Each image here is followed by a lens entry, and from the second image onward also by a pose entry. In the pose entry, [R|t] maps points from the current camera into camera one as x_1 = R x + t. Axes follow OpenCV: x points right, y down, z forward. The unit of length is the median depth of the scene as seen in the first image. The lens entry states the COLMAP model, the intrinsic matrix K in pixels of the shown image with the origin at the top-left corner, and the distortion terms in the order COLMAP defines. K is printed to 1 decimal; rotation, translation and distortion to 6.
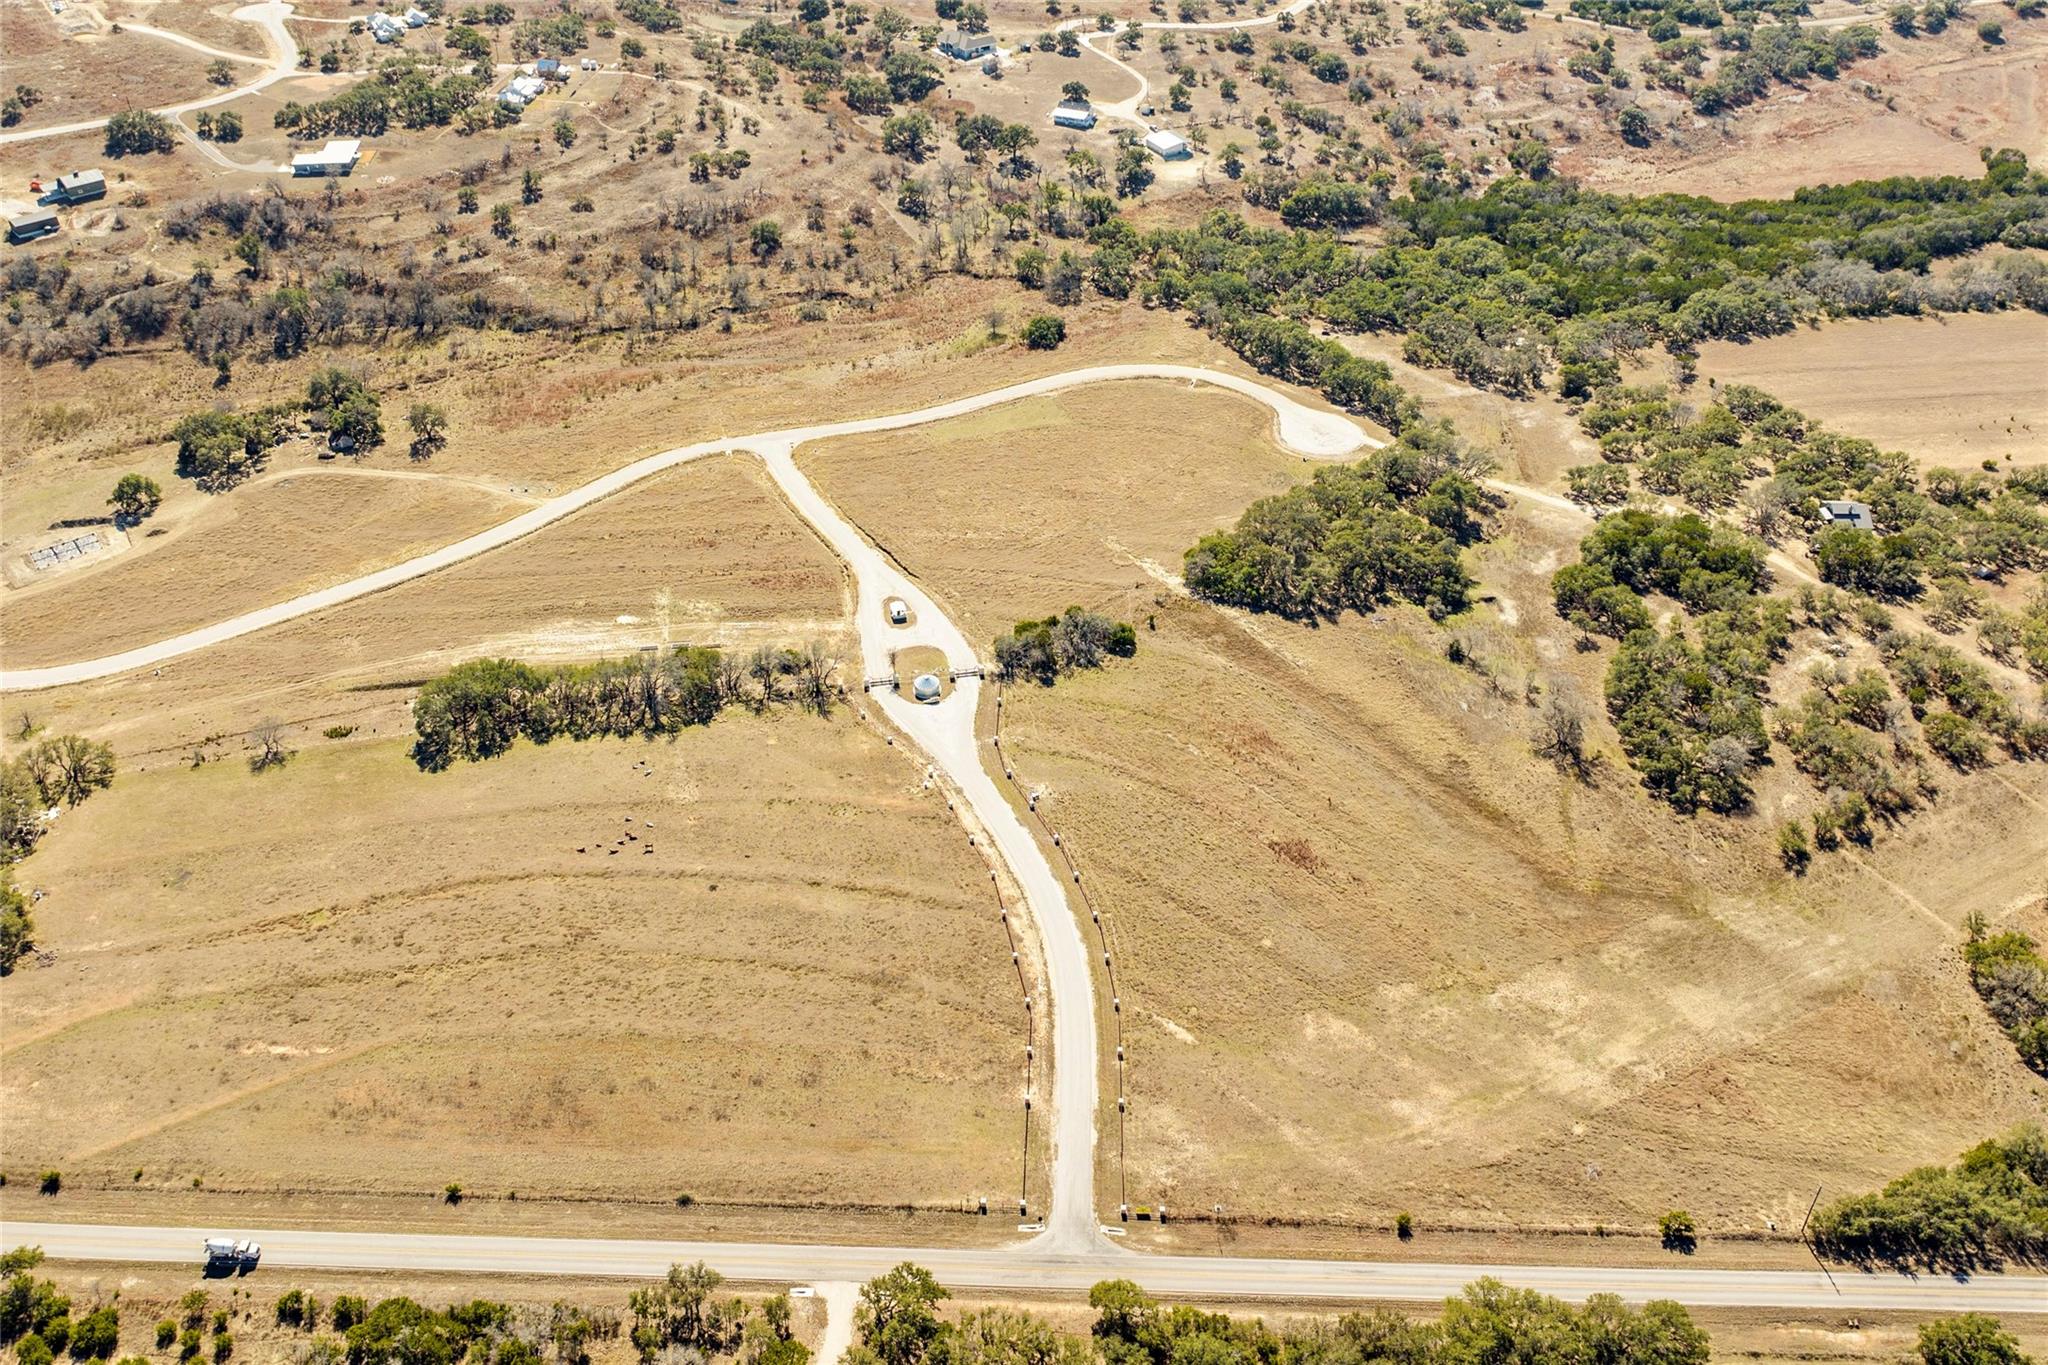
lens RADIAL K [[1712.7, 0, 1035.3], [0, 1712.7, 678.2], [0, 0, 1]] dist [-0.012276, -0.012718]
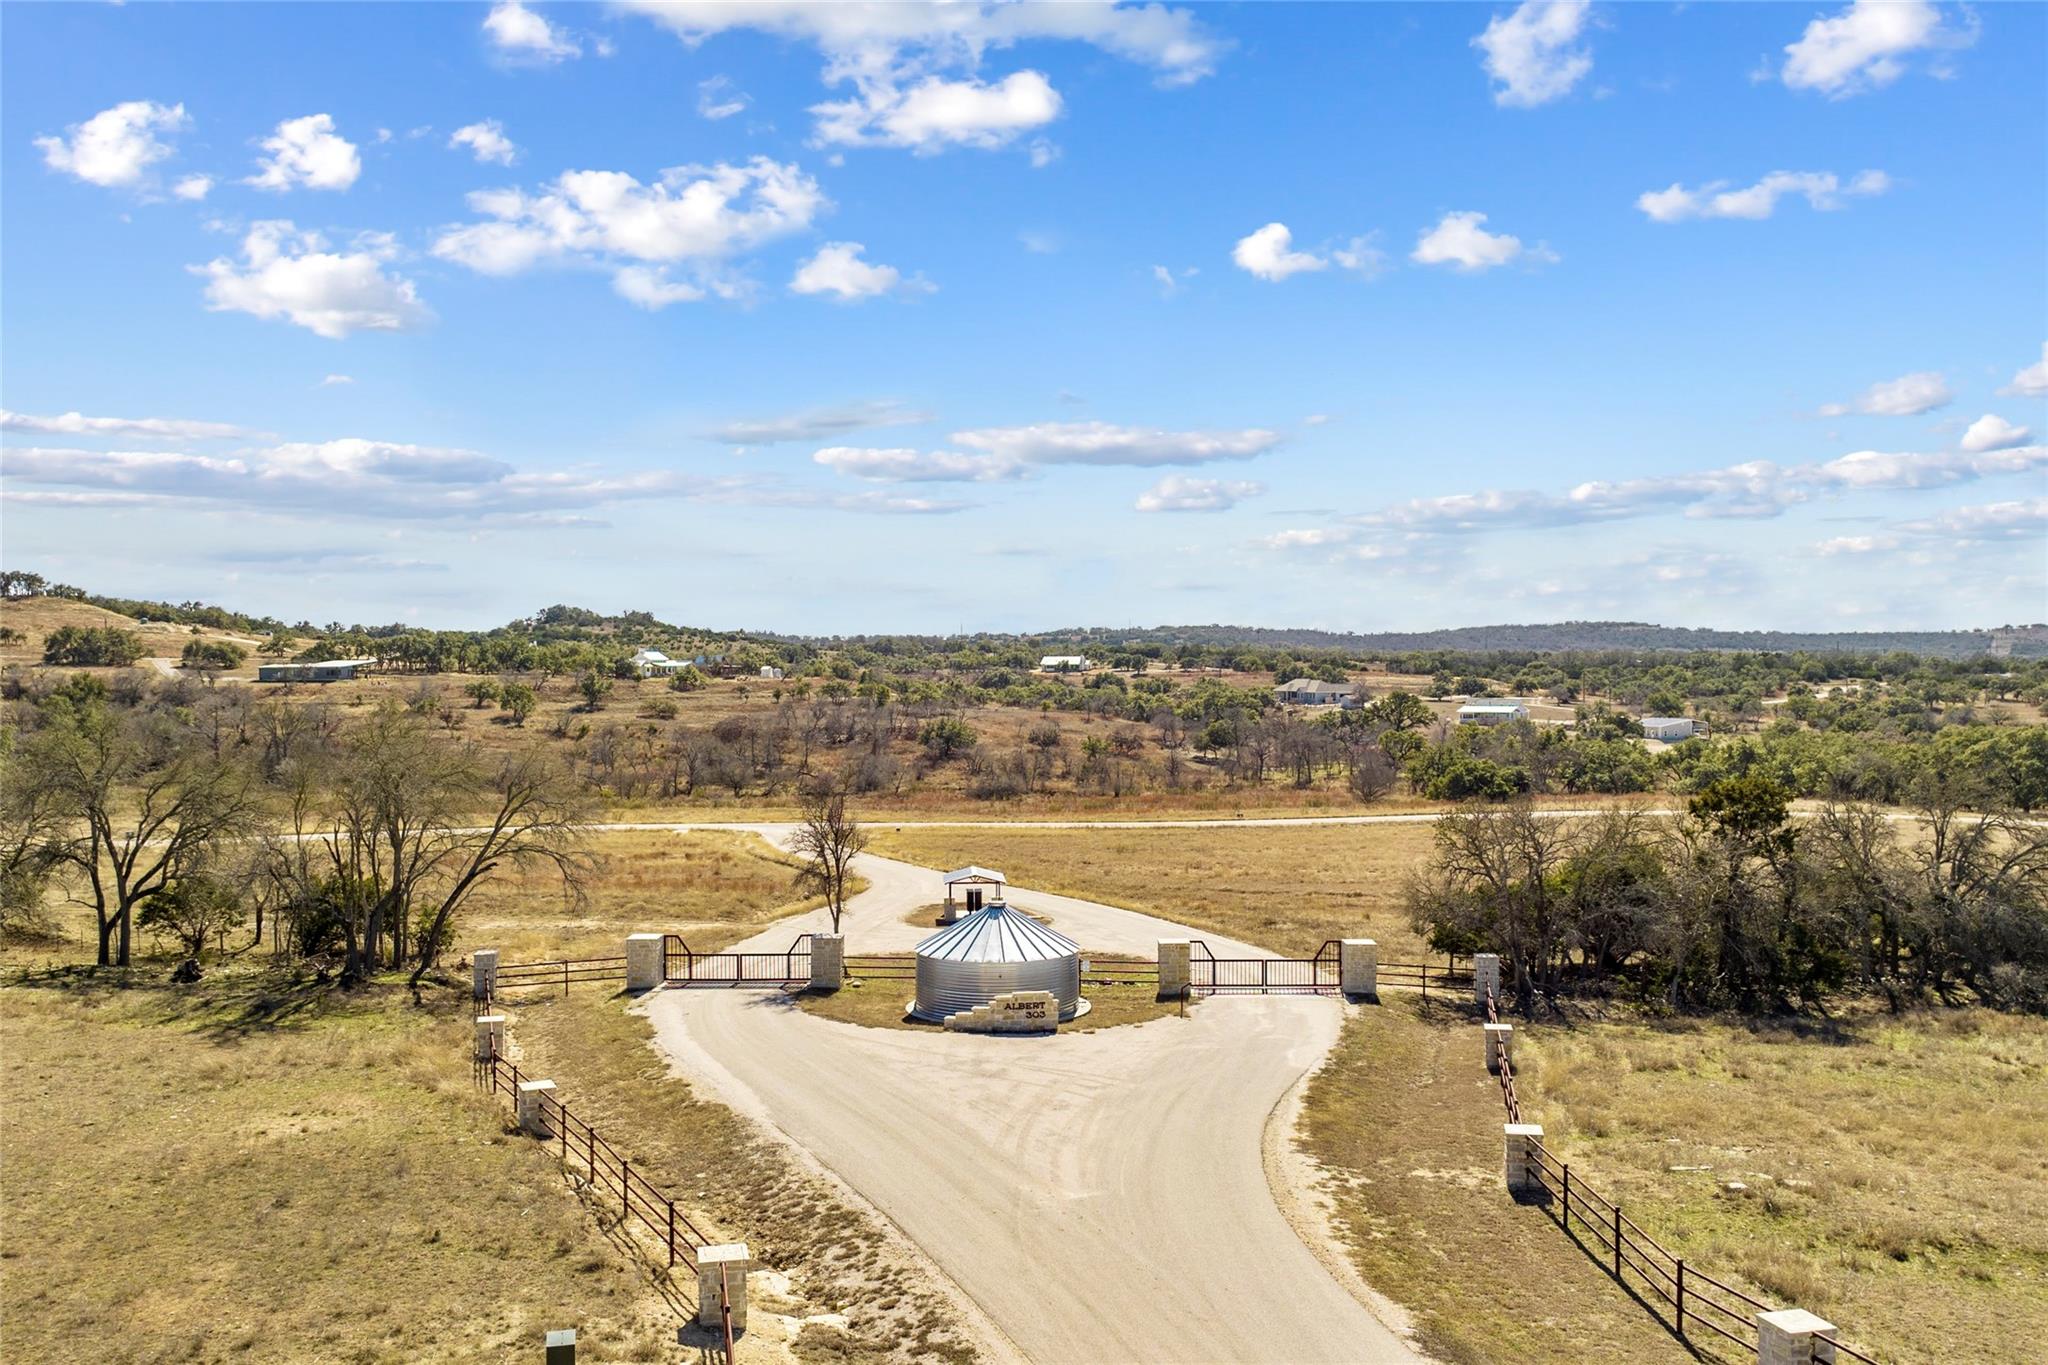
lens RADIAL K [[1712.7, 0, 1035.3], [0, 1712.7, 678.2], [0, 0, 1]] dist [-0.012276, -0.012718]
pose [[0.980126, 0.002038, -0.198365, -0.032986], [-0.119840, 0.802948, -0.583878, 0.079225], [0.158087, 0.596046, 0.787234, 0.956082]]
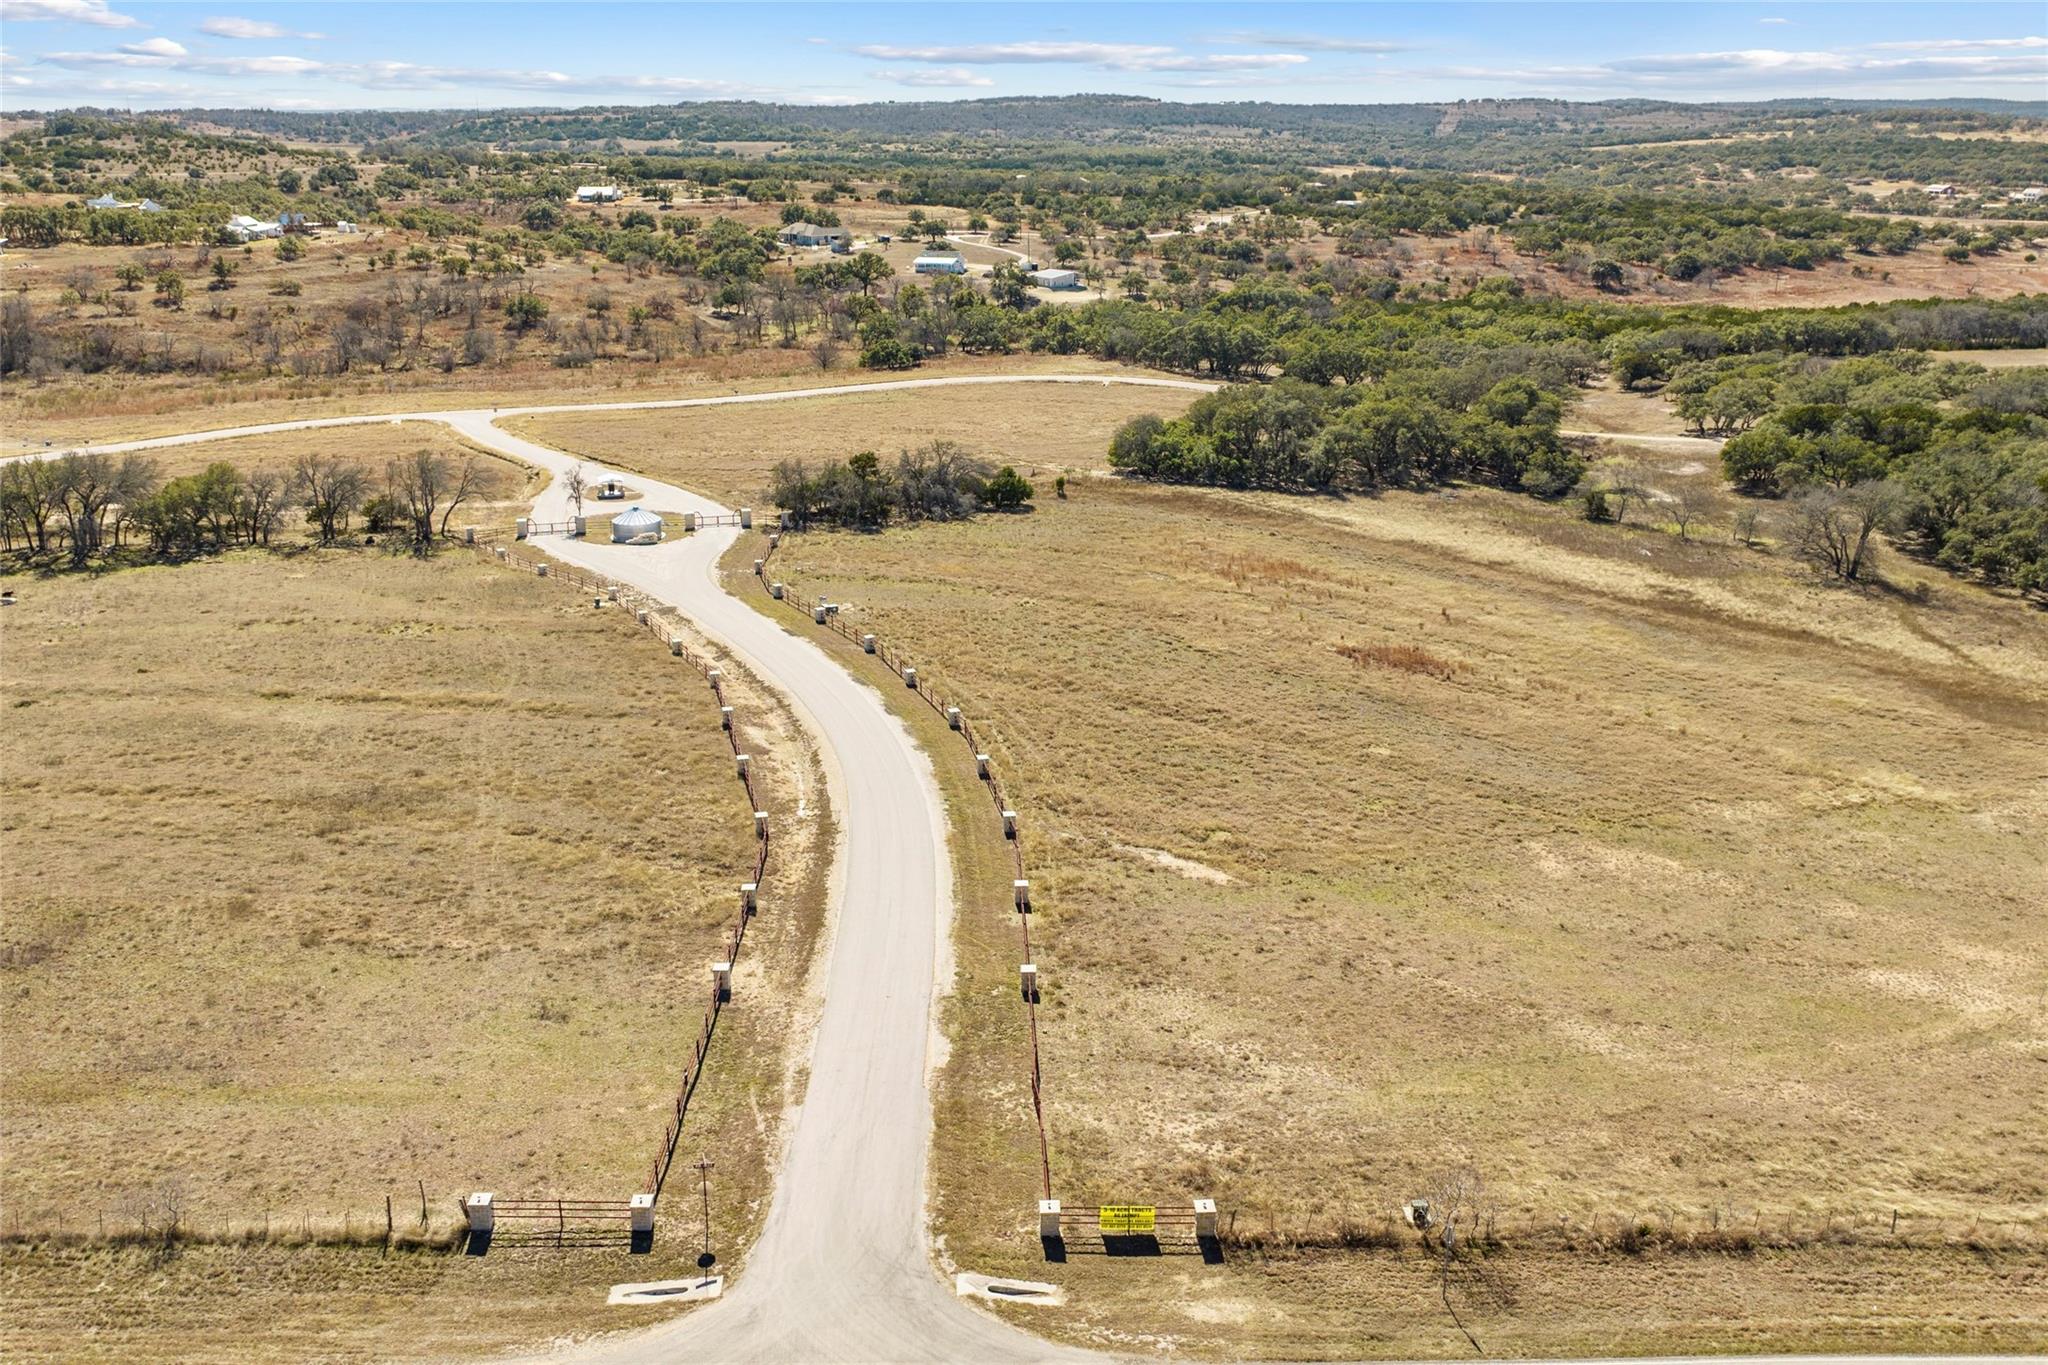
lens RADIAL K [[1712.7, 0, 1035.3], [0, 1712.7, 678.2], [0, 0, 1]] dist [-0.012276, -0.012718]
pose [[0.997877, -0.015971, 0.063139, 0.026884], [0.035337, 0.947125, -0.318914, 0.242287], [-0.054707, 0.320468, 0.945678, 0.567634]]
